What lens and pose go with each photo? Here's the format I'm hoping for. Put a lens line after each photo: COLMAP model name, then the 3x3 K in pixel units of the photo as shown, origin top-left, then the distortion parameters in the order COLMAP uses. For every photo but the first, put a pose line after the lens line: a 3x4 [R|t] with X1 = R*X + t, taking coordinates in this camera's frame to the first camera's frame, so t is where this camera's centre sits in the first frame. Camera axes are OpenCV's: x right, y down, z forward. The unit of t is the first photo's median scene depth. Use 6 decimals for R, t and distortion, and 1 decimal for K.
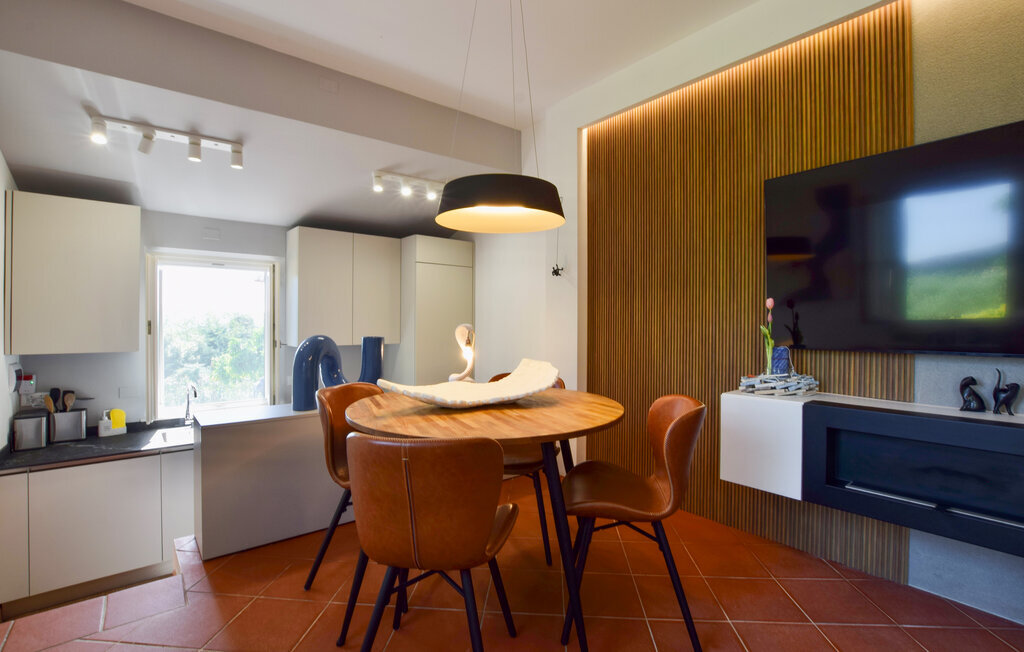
lens RADIAL K [[462.1, 0, 512.0], [0, 462.1, 326.0], [0, 0, 1]] dist [-0.030745, 0.000817]
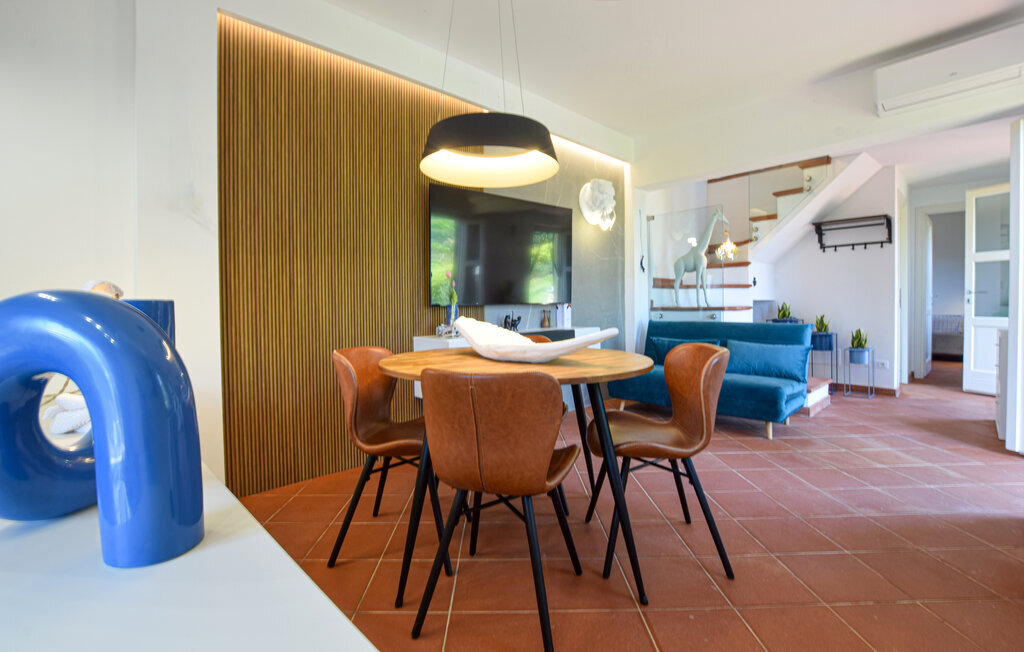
lens RADIAL K [[453.7, 0, 513.3], [0, 453.7, 319.8], [0, 0, 1]] dist [-0.030301, 0.000927]
pose [[-0.073284, -0.035019, 0.996696, -0.649448], [0.028017, 0.998917, 0.037157, 0.035789], [-0.996917, 0.030647, -0.072224, 0.690057]]
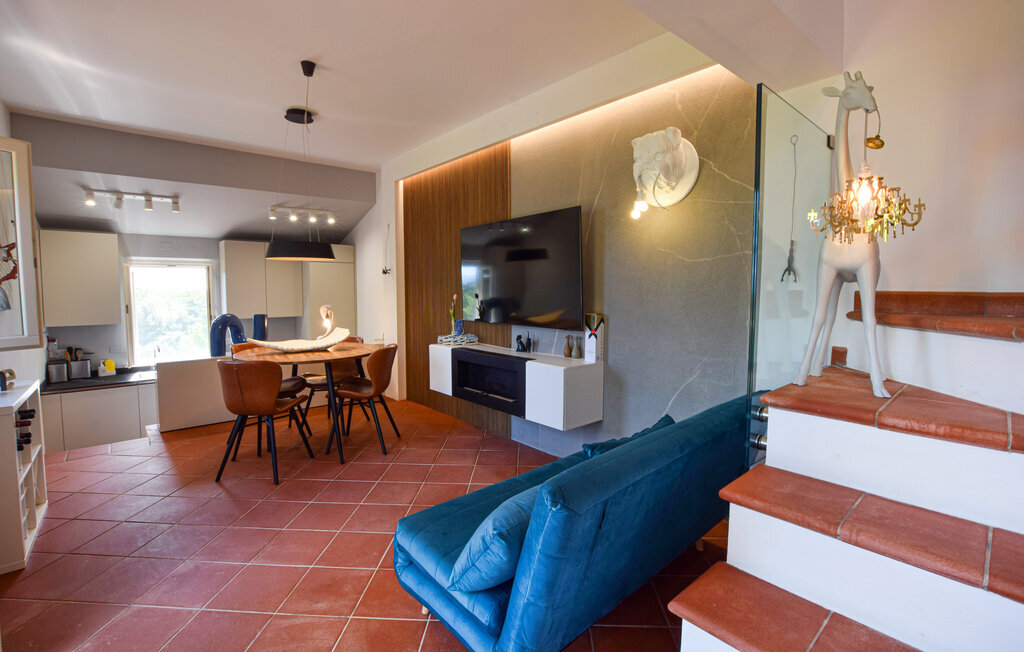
lens RADIAL K [[453.7, 0, 513.3], [0, 453.7, 319.8], [0, 0, 1]] dist [-0.030301, 0.000927]
pose [[0.999351, -0.006288, 0.035461, 0.560060], [0.004102, 0.998105, 0.061390, -0.053262], [-0.035780, -0.061205, 0.997484, -0.678356]]
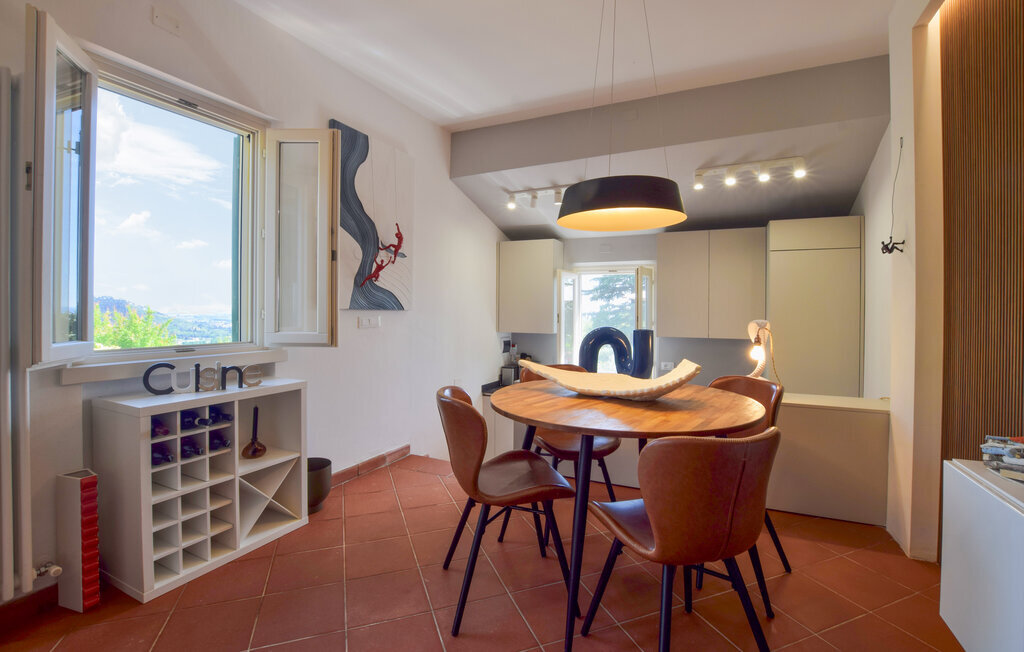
lens RADIAL K [[453.7, 0, 513.3], [0, 453.7, 319.8], [0, 0, 1]] dist [-0.030301, 0.000927]
pose [[0.431829, 0.020106, -0.901732, 0.532049], [-0.013517, 0.999784, 0.015819, -0.014404], [0.901854, 0.005357, 0.432007, 0.231562]]
